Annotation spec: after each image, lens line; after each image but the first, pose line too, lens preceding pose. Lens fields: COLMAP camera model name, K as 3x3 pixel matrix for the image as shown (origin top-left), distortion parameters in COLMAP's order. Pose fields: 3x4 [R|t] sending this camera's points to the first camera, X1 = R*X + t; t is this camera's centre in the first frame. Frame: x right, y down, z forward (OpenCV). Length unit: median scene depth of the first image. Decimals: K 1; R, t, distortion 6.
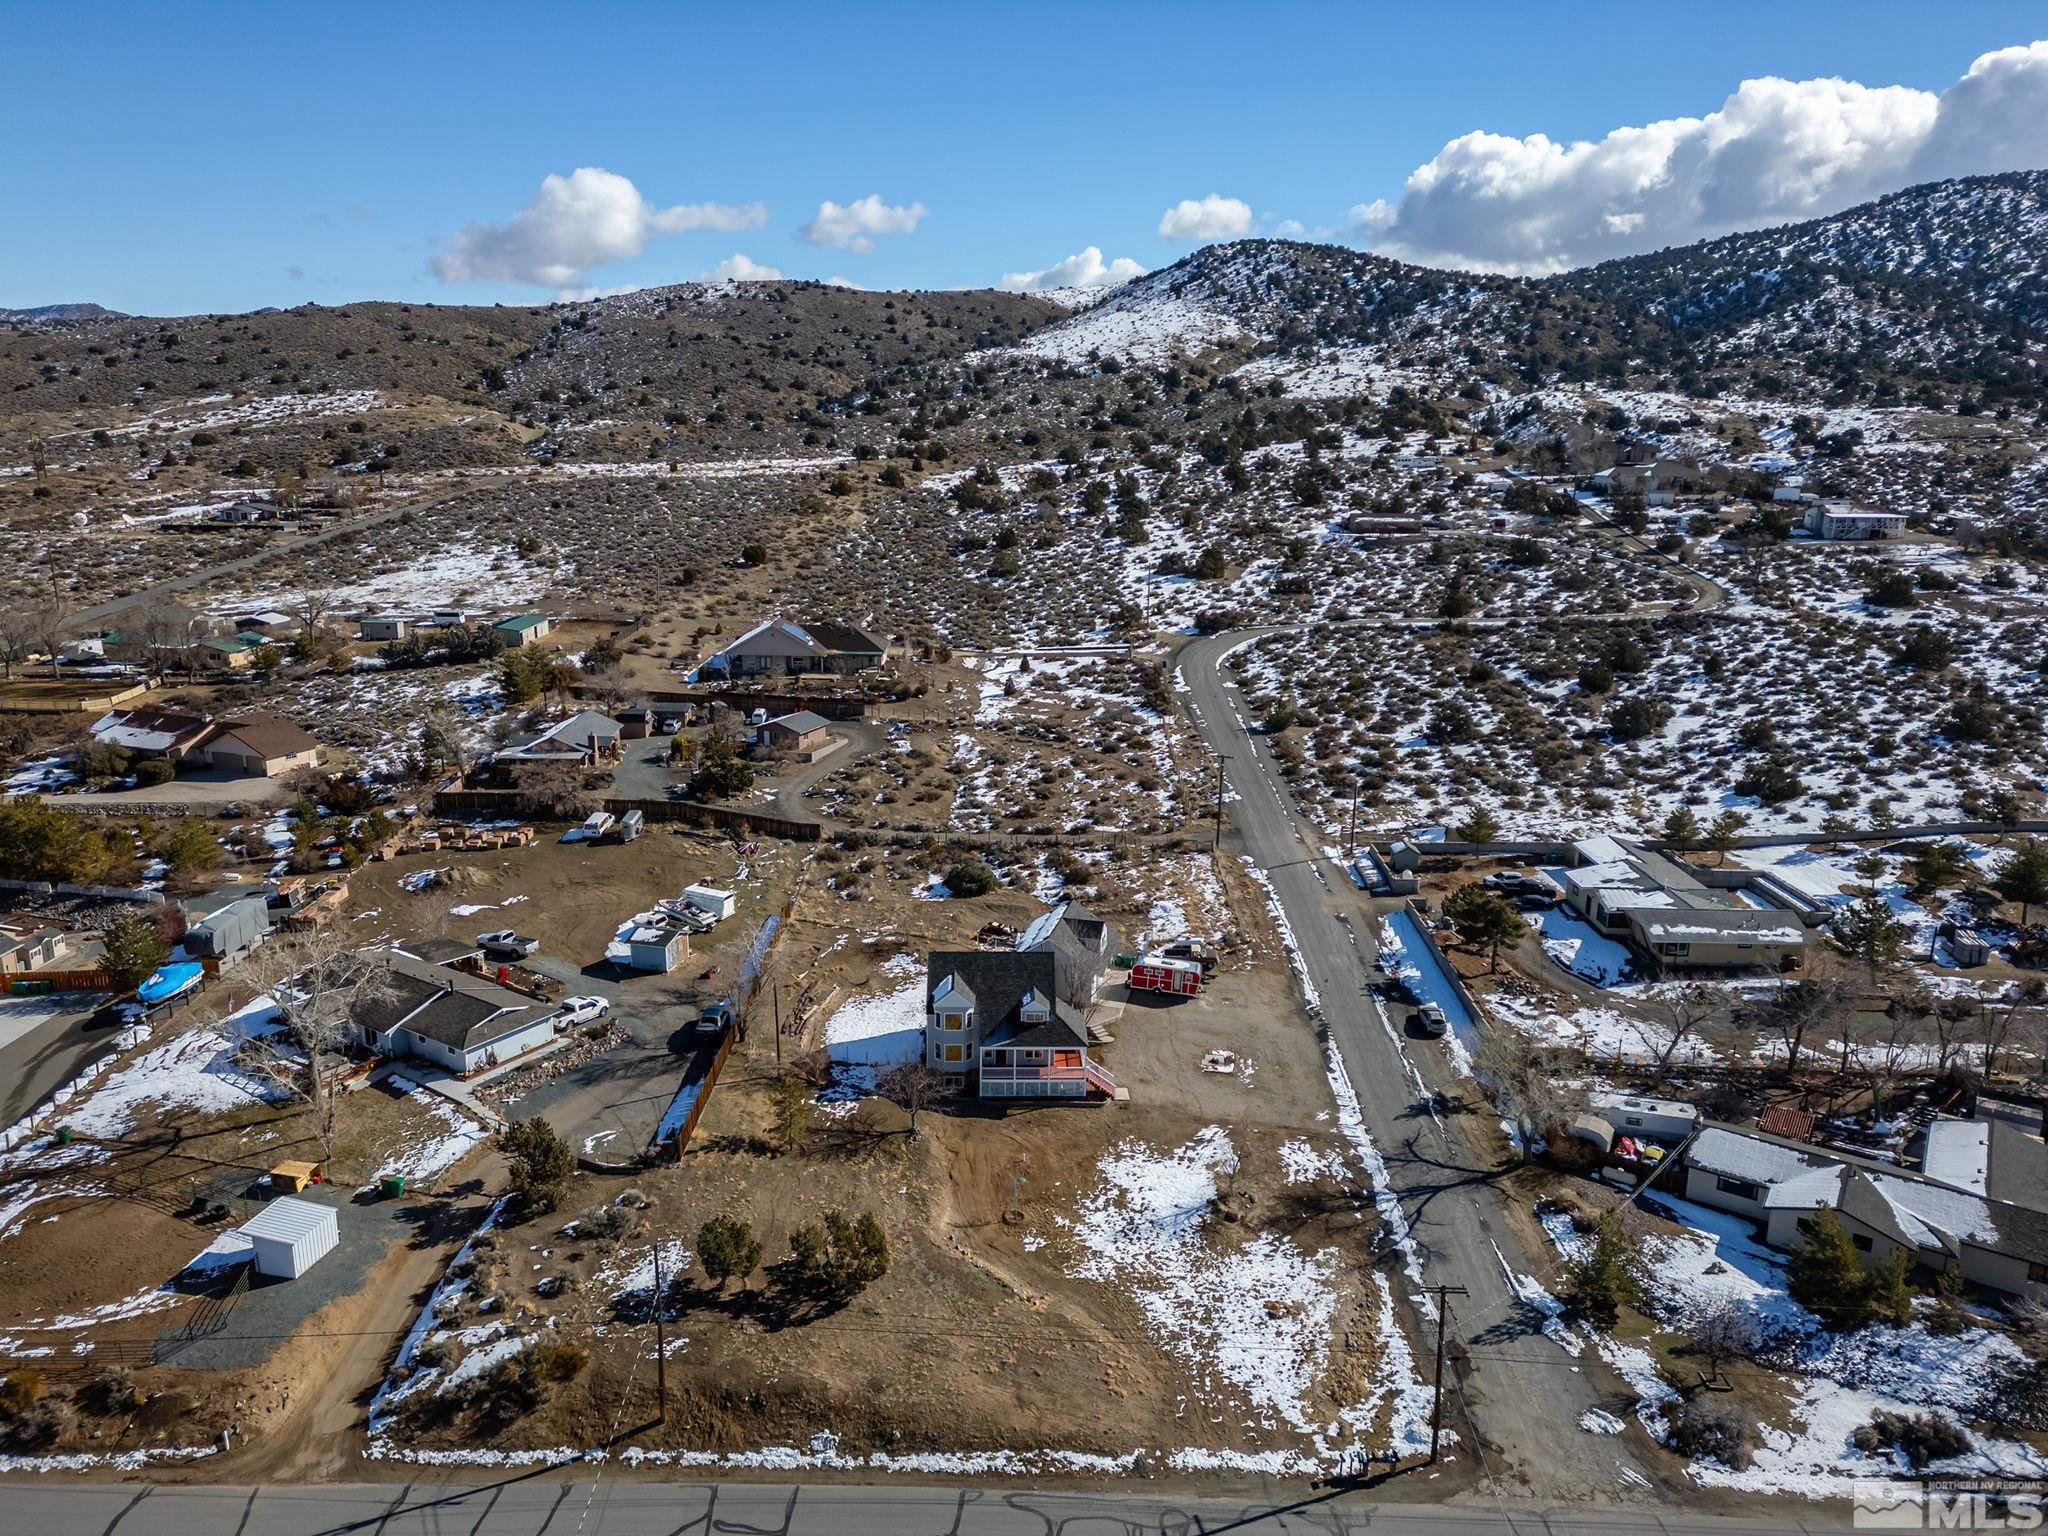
lens RADIAL K [[1412.7, 0, 1024.1], [0, 1412.7, 776.0], [0, 0, 1]] dist [0.095734, -0.058850]
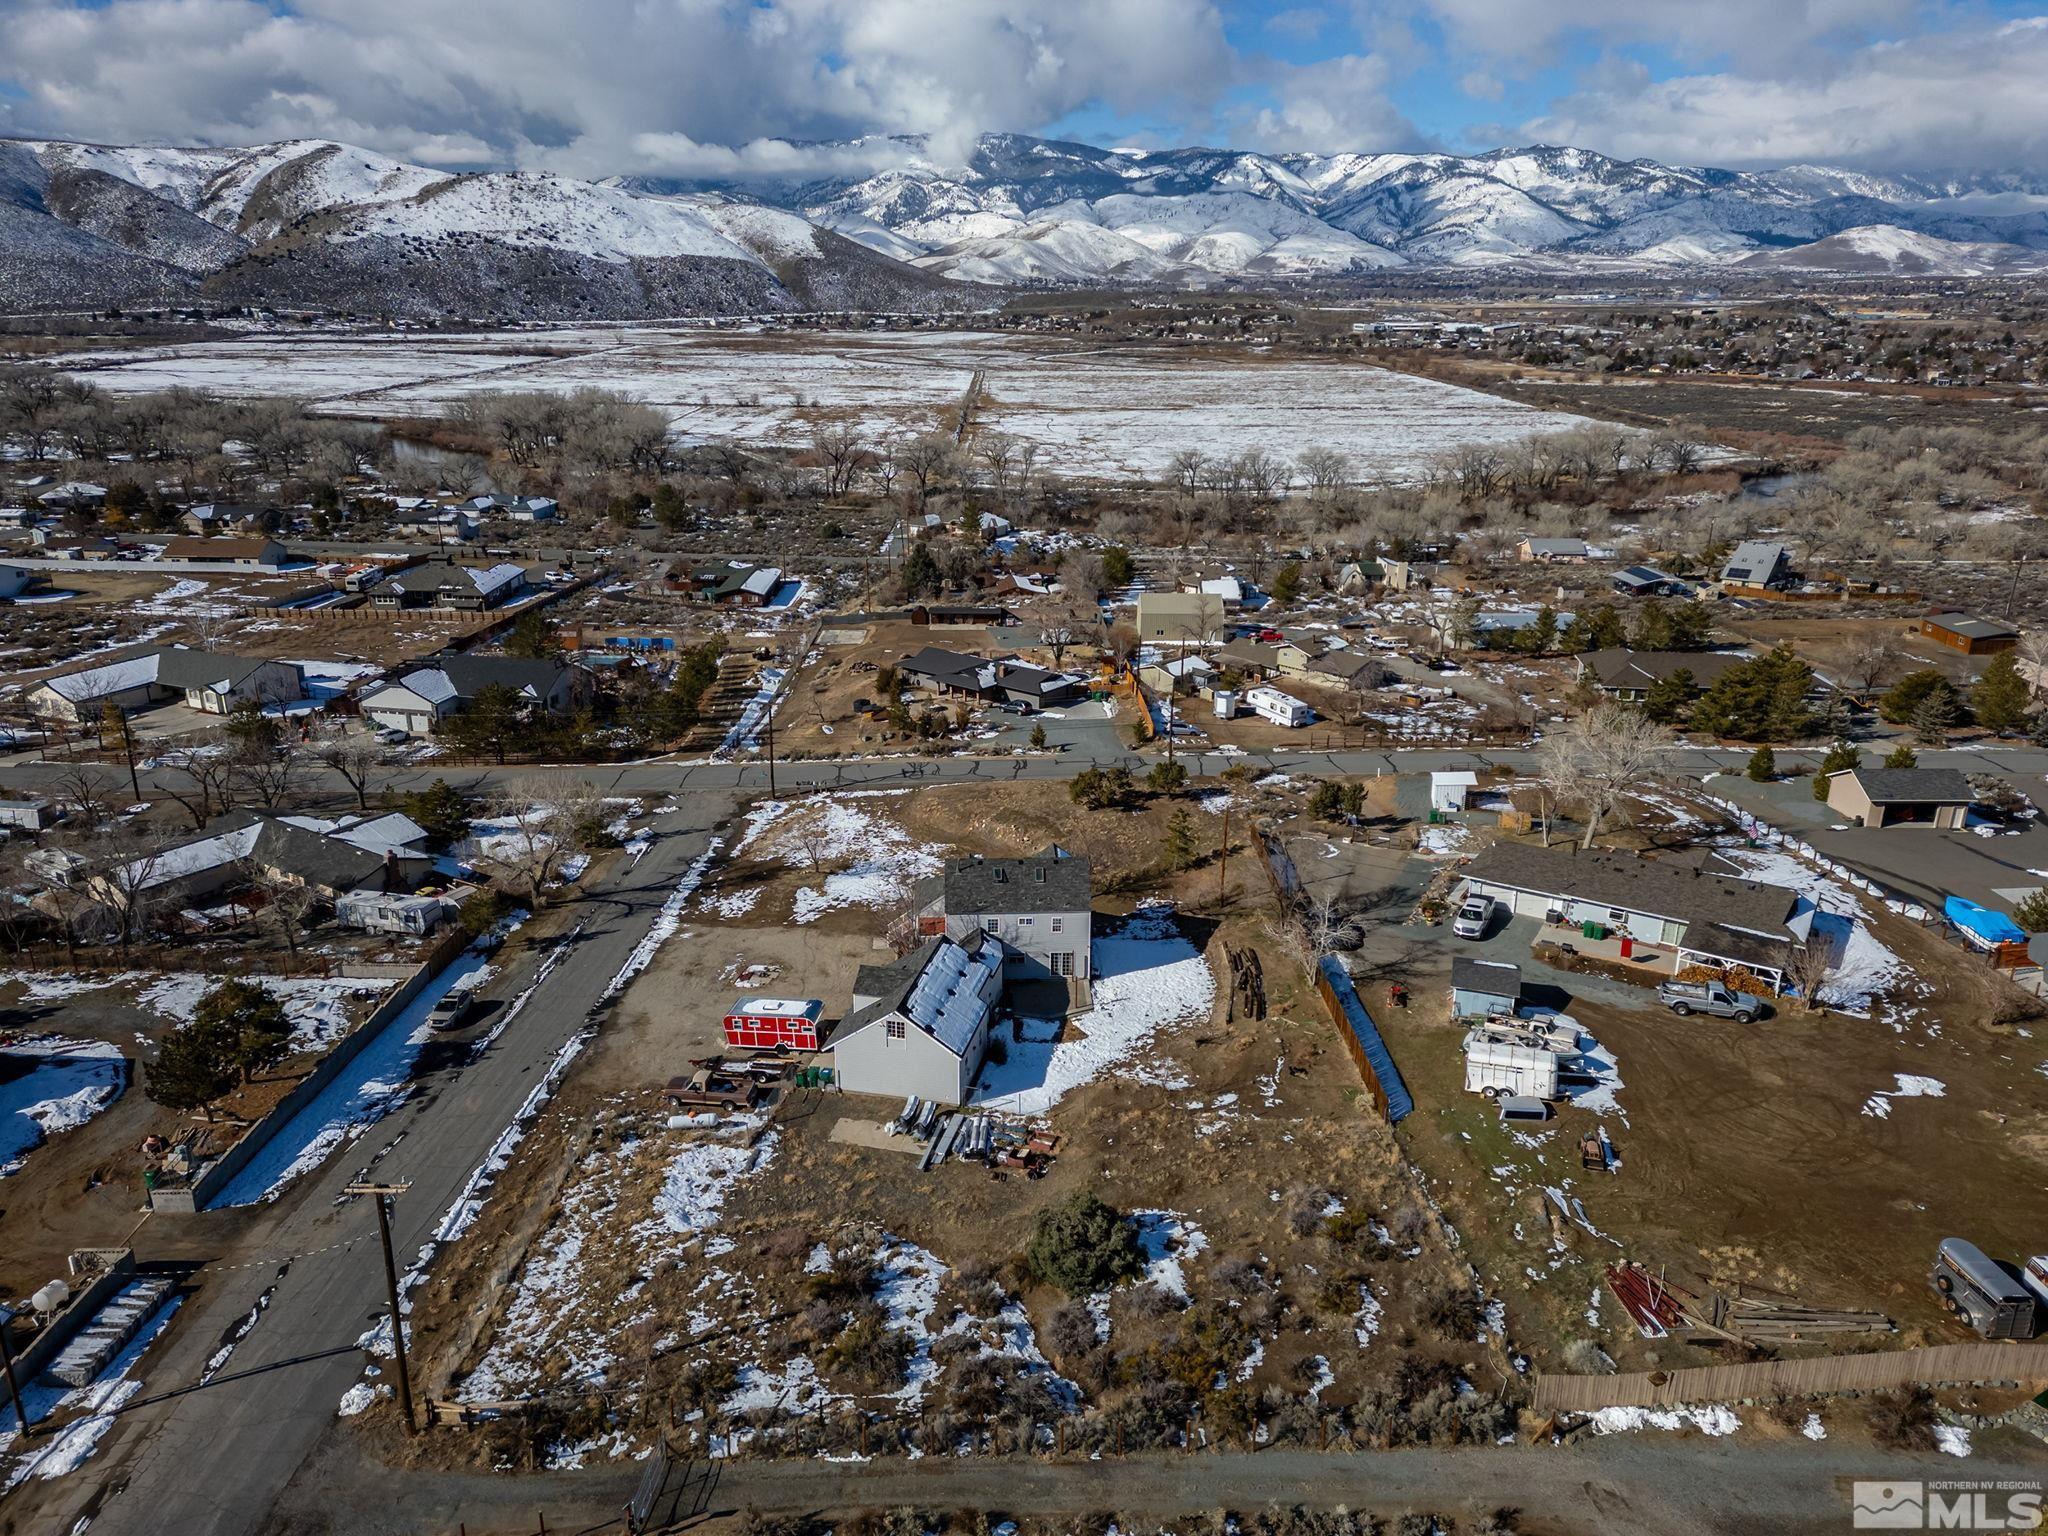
lens RADIAL K [[1412.7, 0, 1024.1], [0, 1412.7, 776.0], [0, 0, 1]] dist [0.095734, -0.058850]
pose [[-0.999746, -0.010908, -0.019702, -0.011243], [-0.019988, 0.832823, 0.553178, -0.465692], [0.010374, 0.553432, -0.832830, 1.971255]]
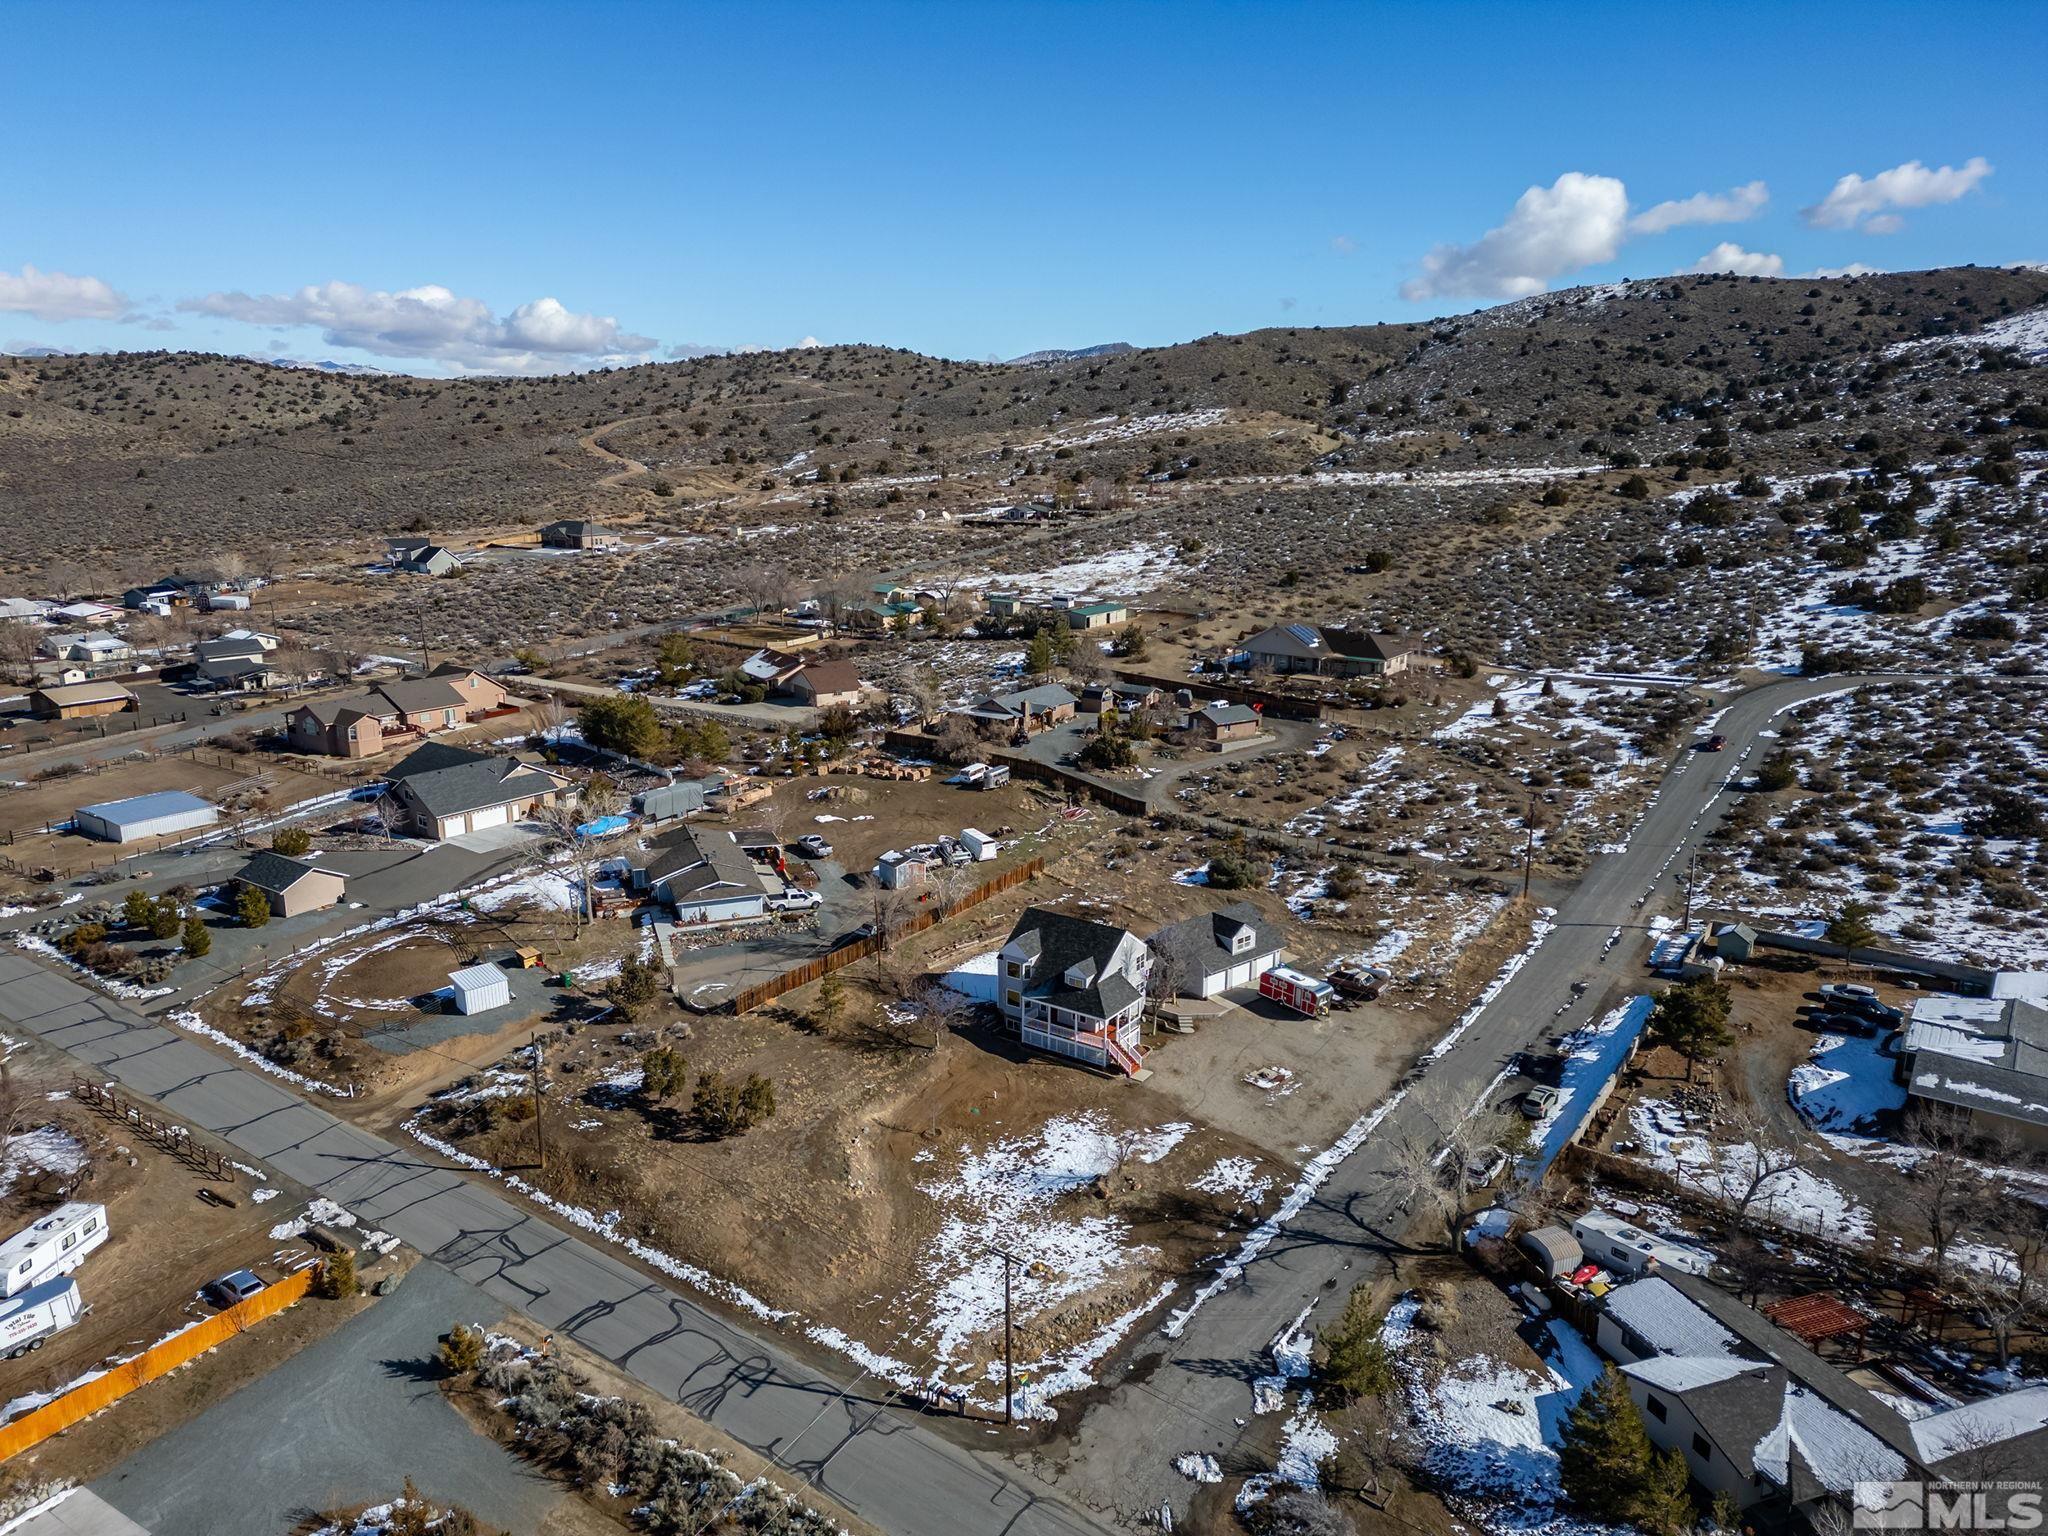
lens RADIAL K [[1412.7, 0, 1024.1], [0, 1412.7, 776.0], [0, 0, 1]] dist [0.095734, -0.058850]
pose [[0.811902, 0.136938, -0.567505, 0.624686], [-0.141481, 0.989275, 0.036299, -0.018698], [0.566390, 0.050820, 0.822569, 0.104129]]
